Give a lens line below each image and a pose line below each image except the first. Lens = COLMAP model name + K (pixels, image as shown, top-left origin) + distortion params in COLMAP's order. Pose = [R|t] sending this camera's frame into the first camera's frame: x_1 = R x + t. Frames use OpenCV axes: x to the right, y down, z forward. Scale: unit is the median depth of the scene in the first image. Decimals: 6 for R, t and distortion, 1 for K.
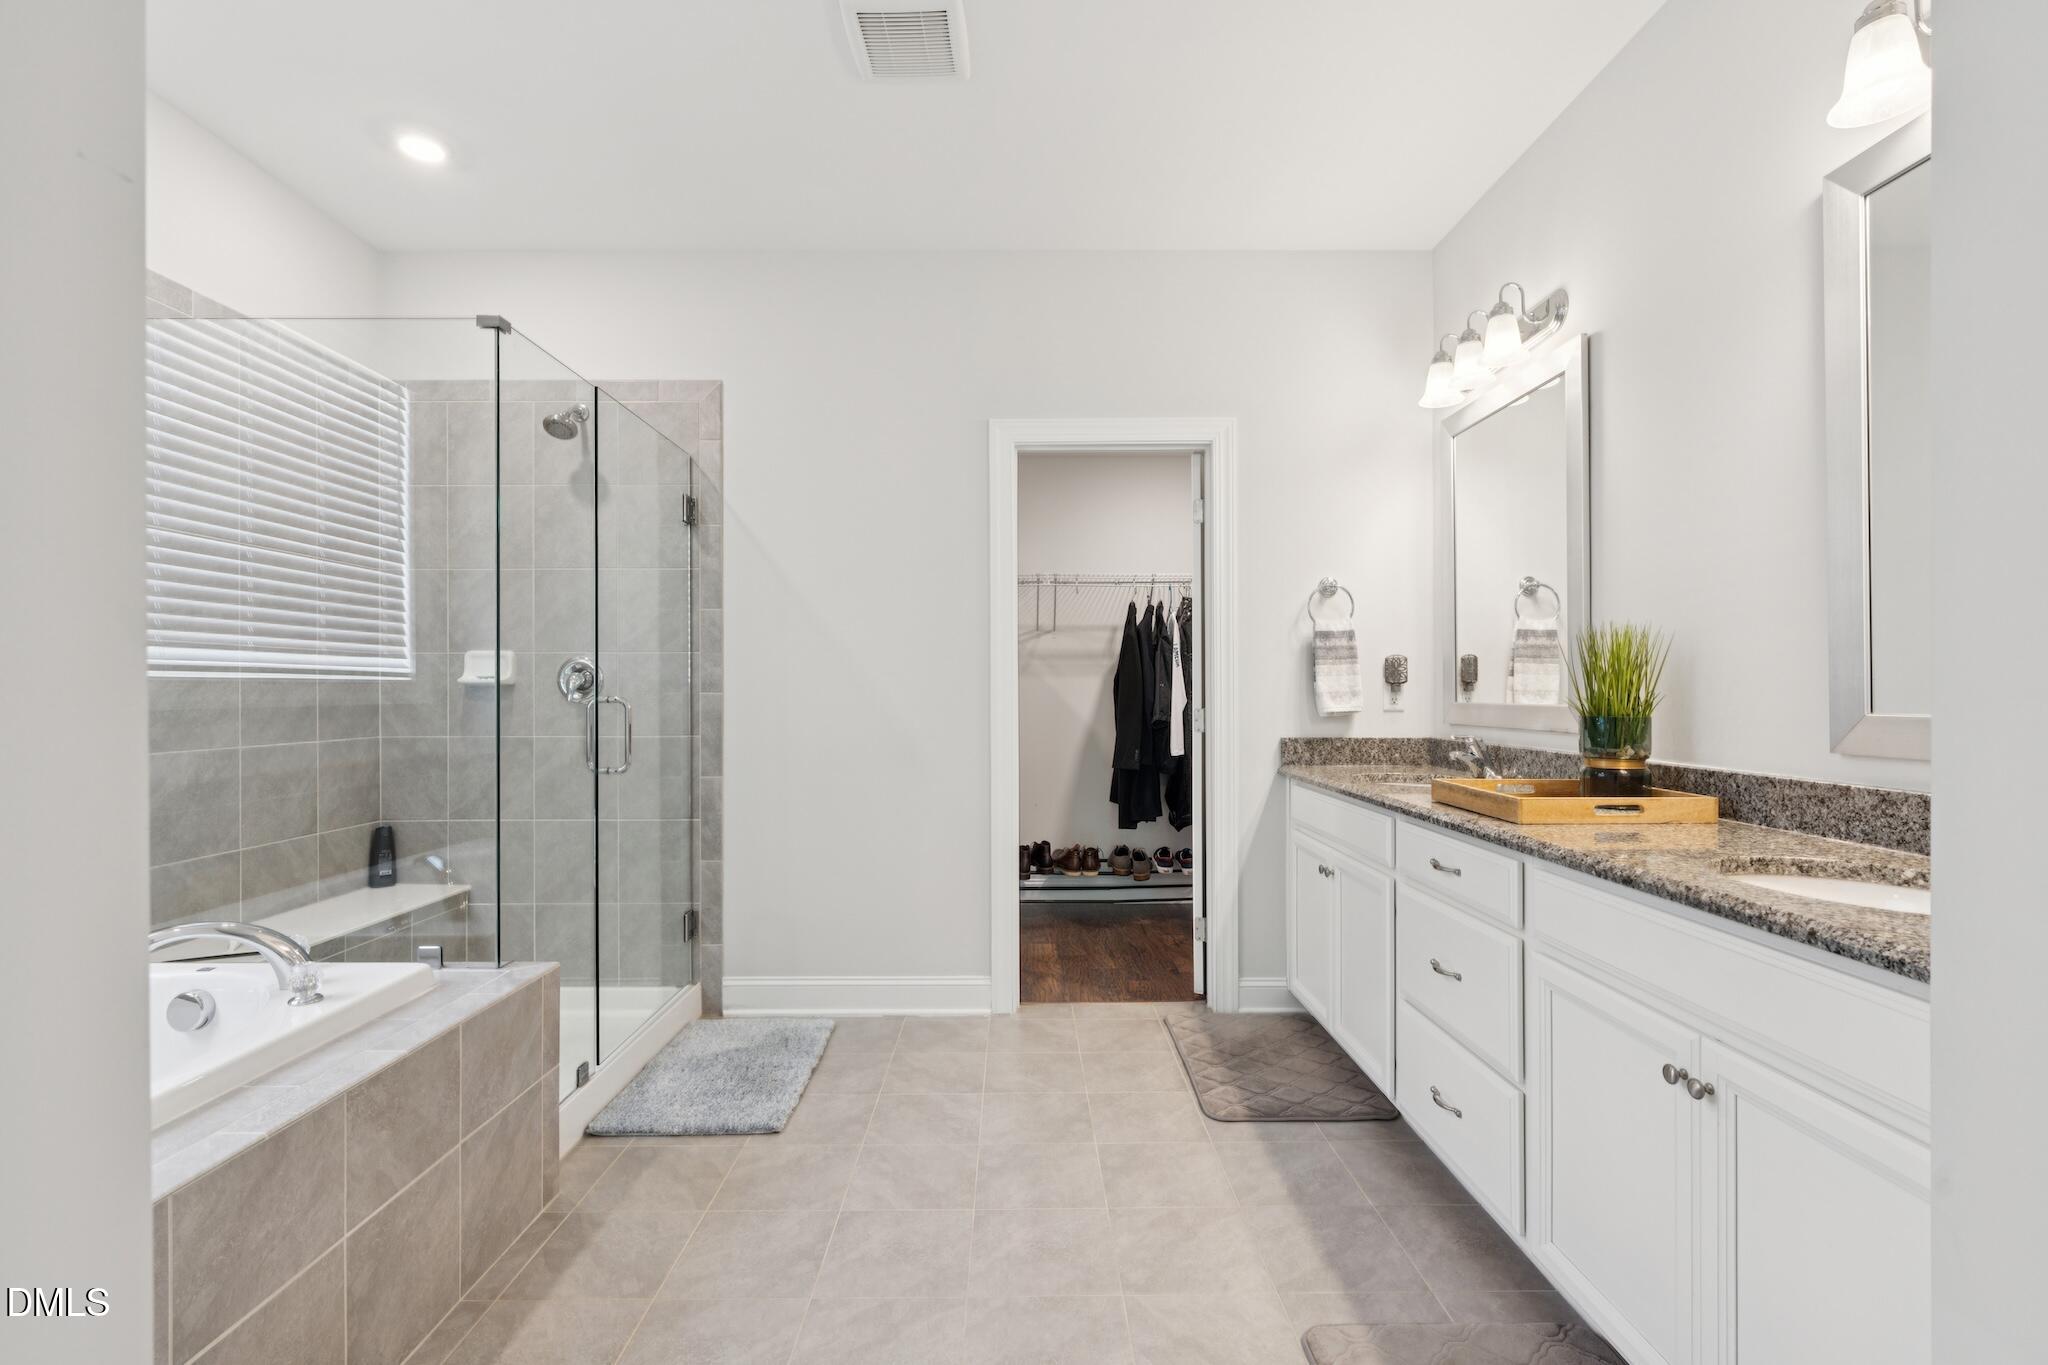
lens RADIAL K [[926.1, 0, 1027.3], [0, 926.1, 695.1], [0, 0, 1]] dist [-0.005771, 0.002870]
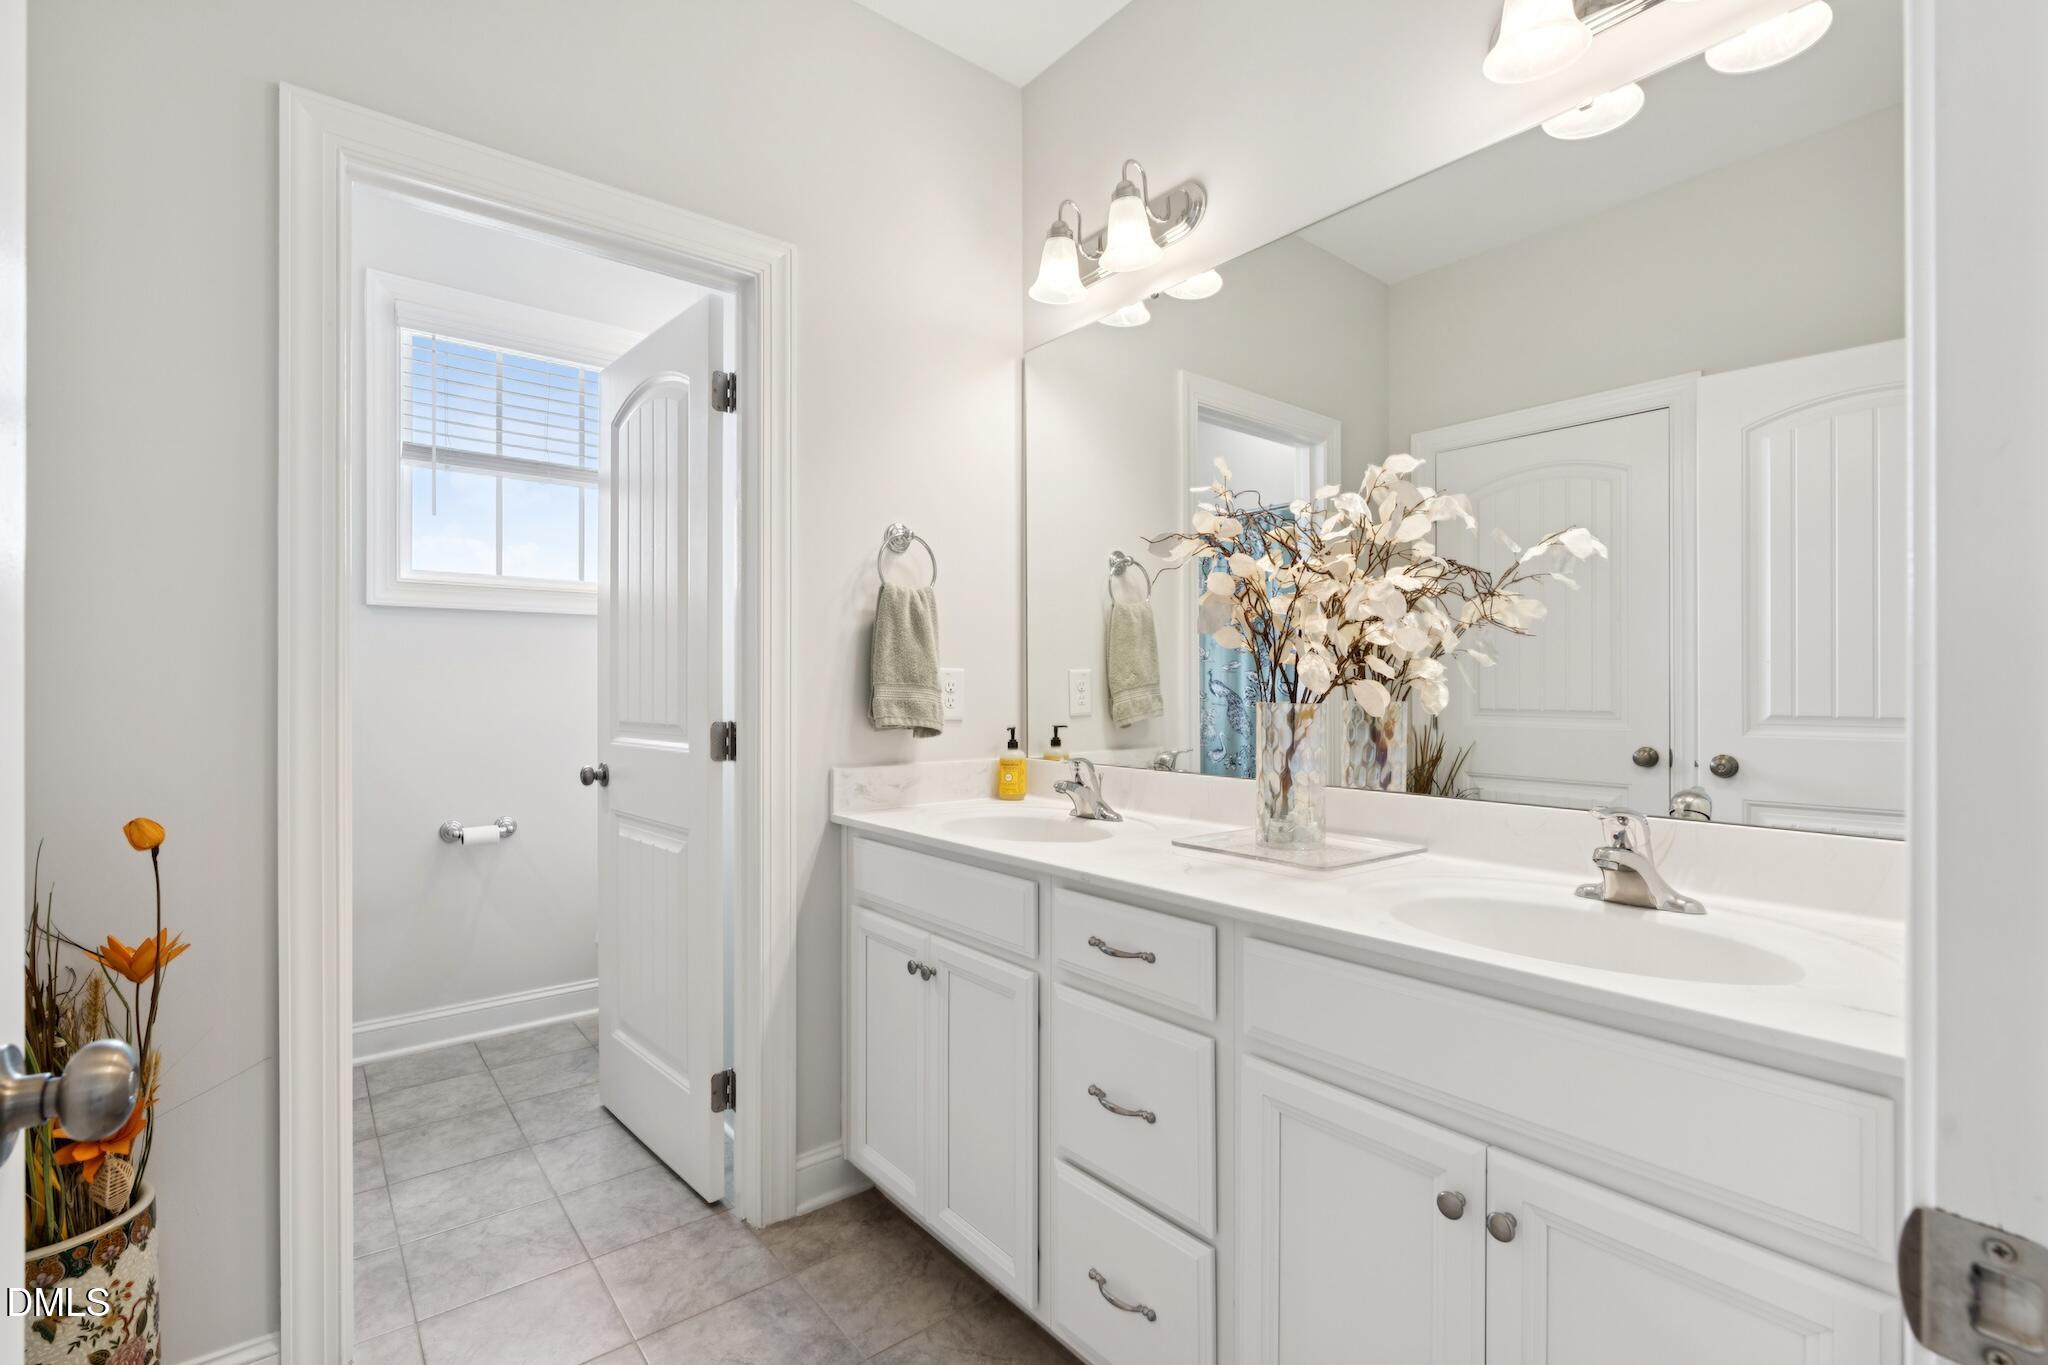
lens RADIAL K [[921.5, 0, 1024.5], [0, 921.5, 693.4], [0, 0, 1]] dist [-0.011180, -0.000054]
pose [[0.781501, 0.010005, 0.623824, -0.020248], [0.001004, 0.999850, -0.017294, 0.010284], [-0.623903, 0.014142, 0.781374, 0.468972]]
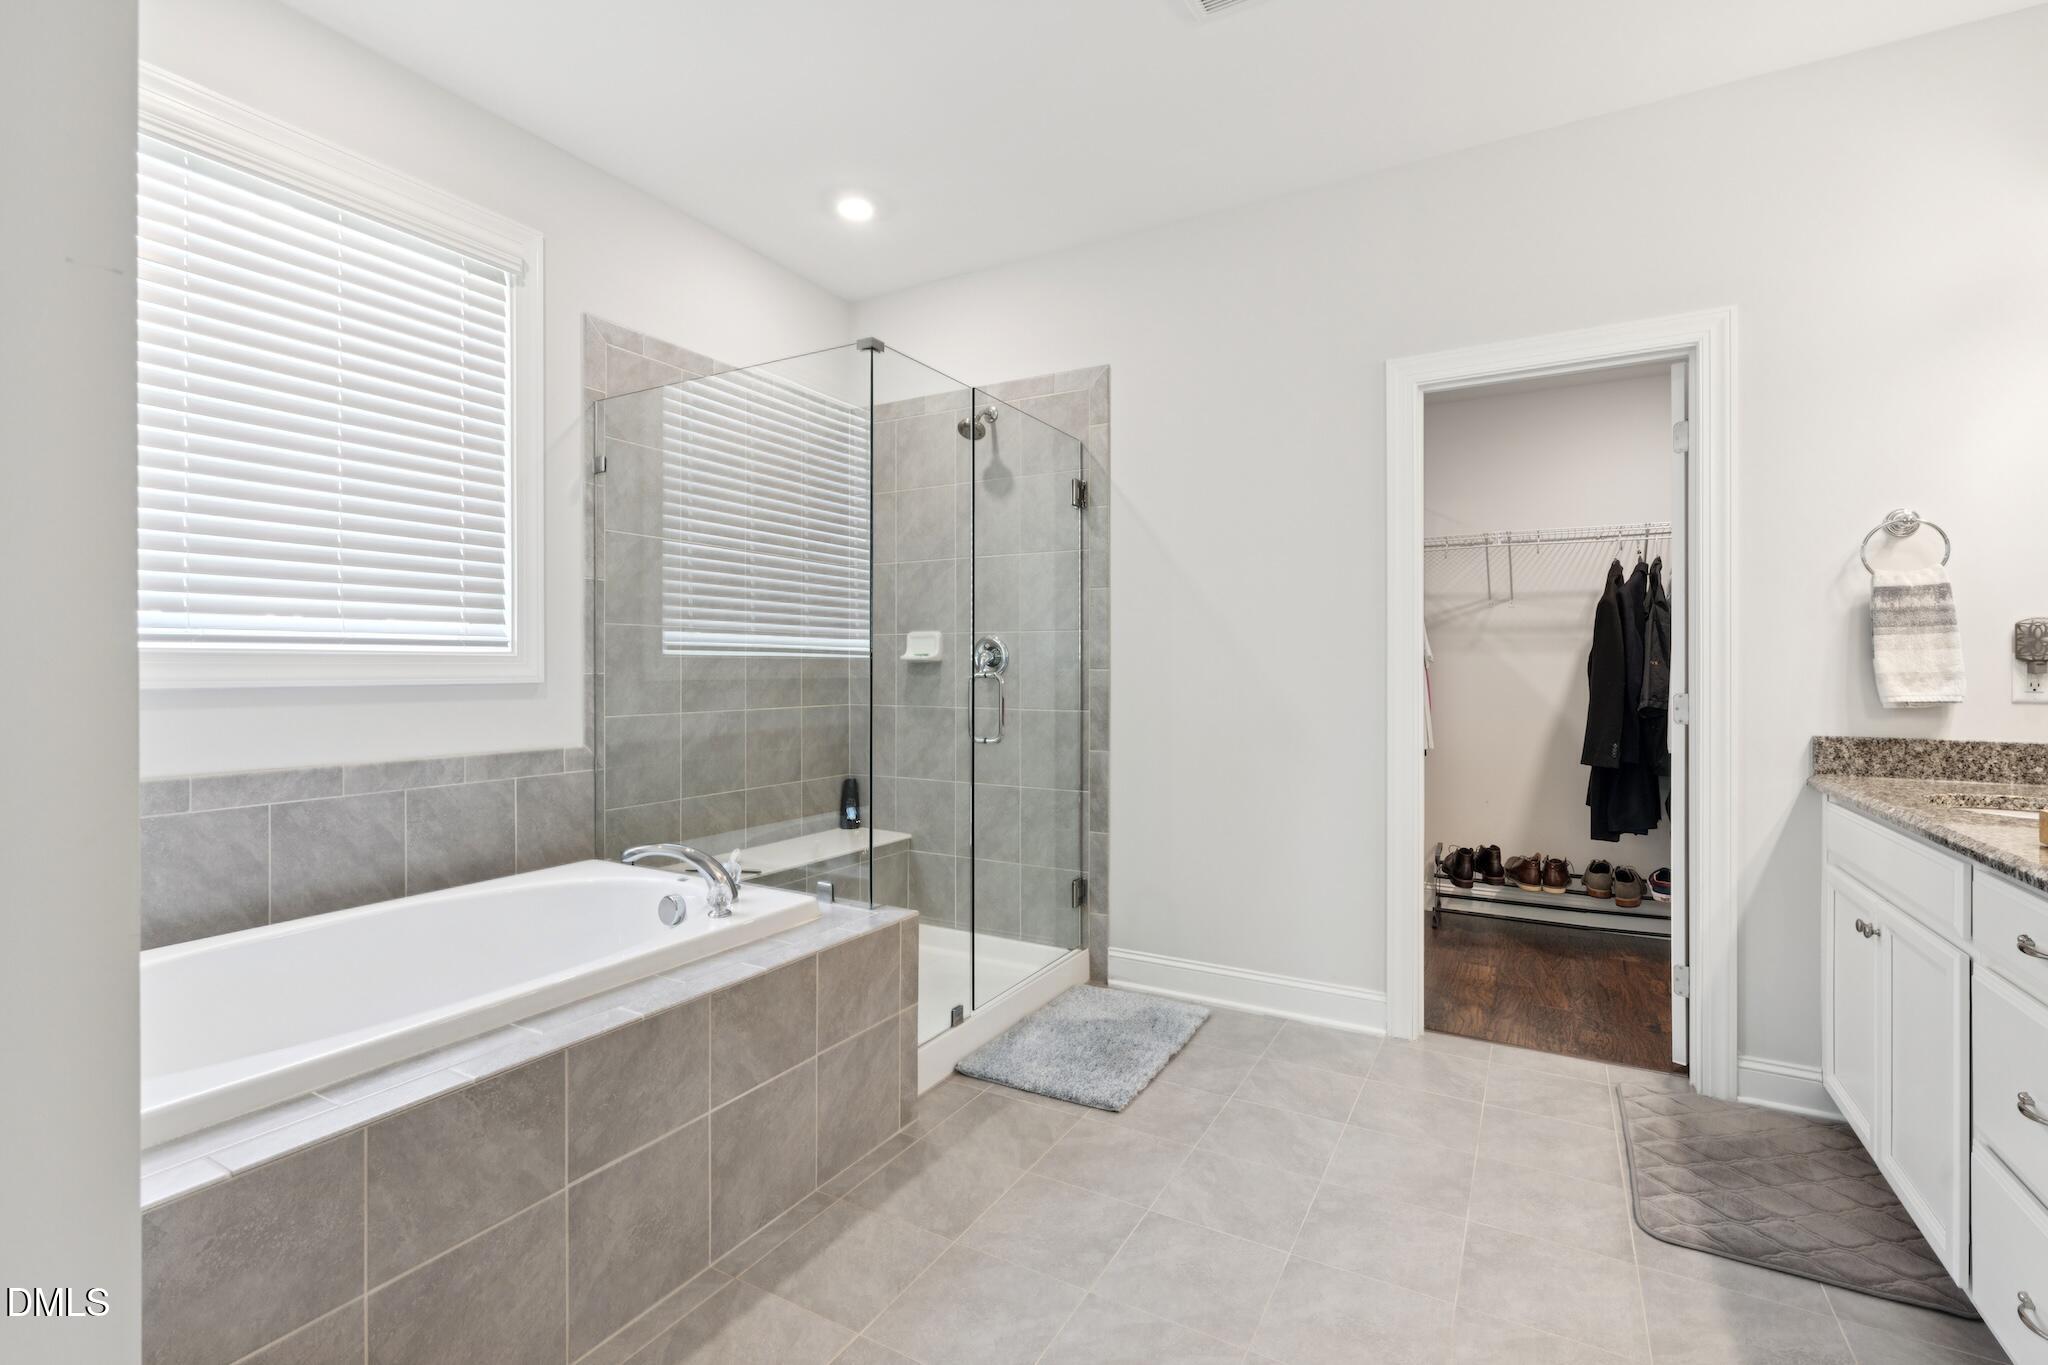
lens RADIAL K [[926.1, 0, 1021.2], [0, 926.1, 673.0], [0, 0, 1]] dist [-0.005771, 0.002870]
pose [[0.865347, 0.007592, -0.501116, 0.121043], [-0.007622, 0.999969, 0.001989, 0.000016], [0.501116, 0.002098, 0.865378, 0.078082]]
